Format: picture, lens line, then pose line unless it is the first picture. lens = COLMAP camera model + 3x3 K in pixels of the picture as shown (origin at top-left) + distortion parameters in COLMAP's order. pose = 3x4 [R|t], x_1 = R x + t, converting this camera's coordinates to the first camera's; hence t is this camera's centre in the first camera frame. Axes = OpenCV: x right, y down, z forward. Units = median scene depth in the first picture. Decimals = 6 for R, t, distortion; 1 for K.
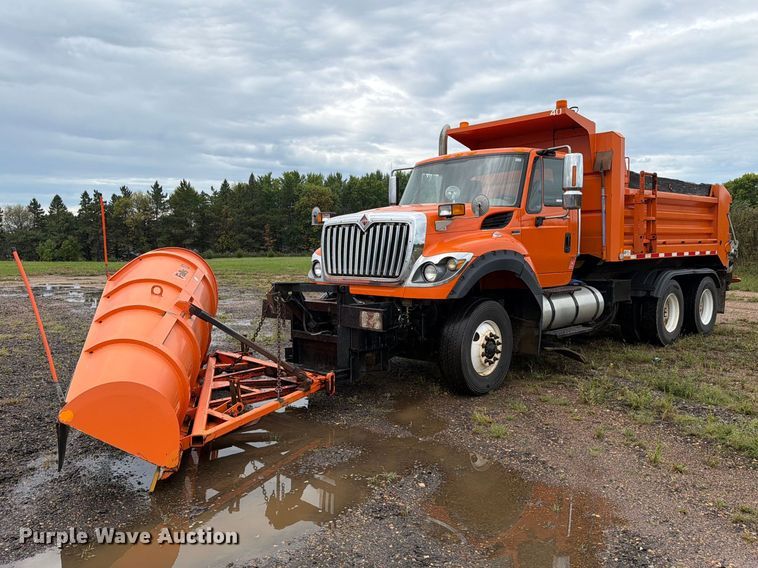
lens RADIAL K [[666.5, 0, 379.0], [0, 666.5, 284.0], [0, 0, 1]] dist [0.009012, 0.003400]
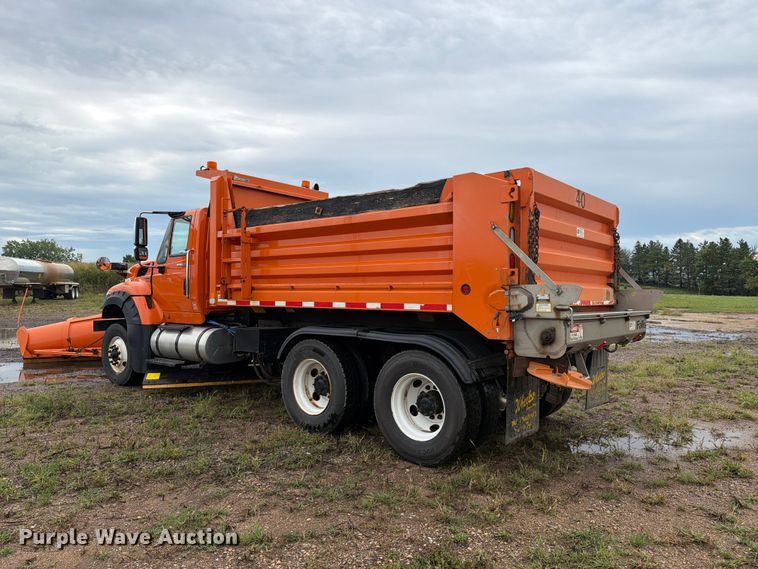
lens RADIAL K [[529.4, 0, 373.1], [0, 529.4, 280.0], [0, 0, 1]] dist [0.007031, -0.004375]
pose [[0.096314, -0.004100, -0.995343, 1.111438], [-0.059260, 0.998194, -0.009846, -0.074917], [0.993585, 0.059933, 0.095897, 1.103431]]
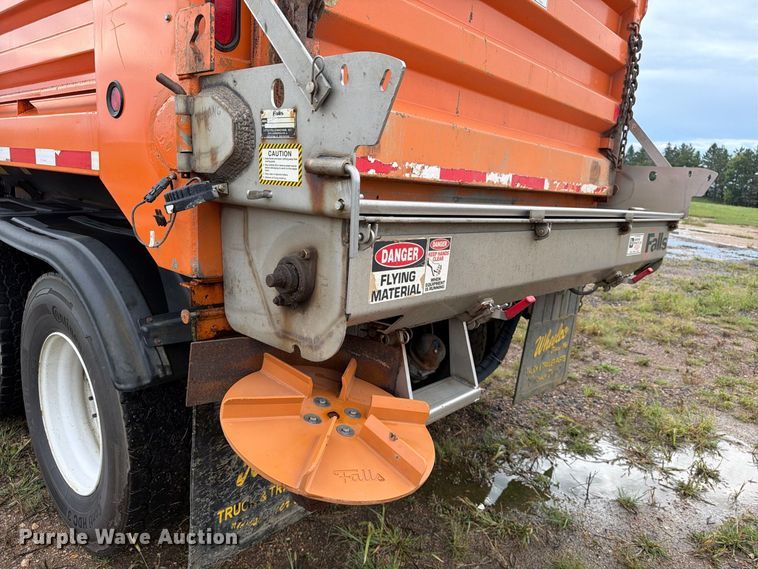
lens RADIAL K [[540.7, 0, 379.0], [0, 540.7, 284.5], [0, 0, 1]] dist [0.002049, -0.003946]
pose [[0.082999, 0.212906, -0.973541, 0.810696], [-0.124025, 0.971523, 0.201891, -0.065963], [0.988802, 0.103987, 0.107041, 1.294207]]
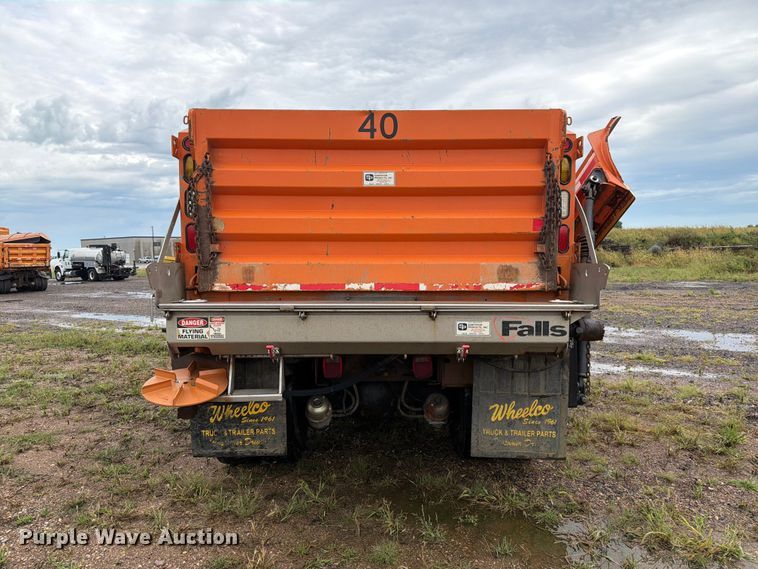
lens RADIAL K [[537.4, 0, 379.0], [0, 537.4, 284.5], [0, 0, 1]] dist [0.004963, -0.004497]
pose [[-0.689889, 0.058477, -0.721550, 0.841942], [-0.019106, 0.994914, 0.098898, -0.098671], [0.723663, 0.082014, -0.685263, 1.554633]]
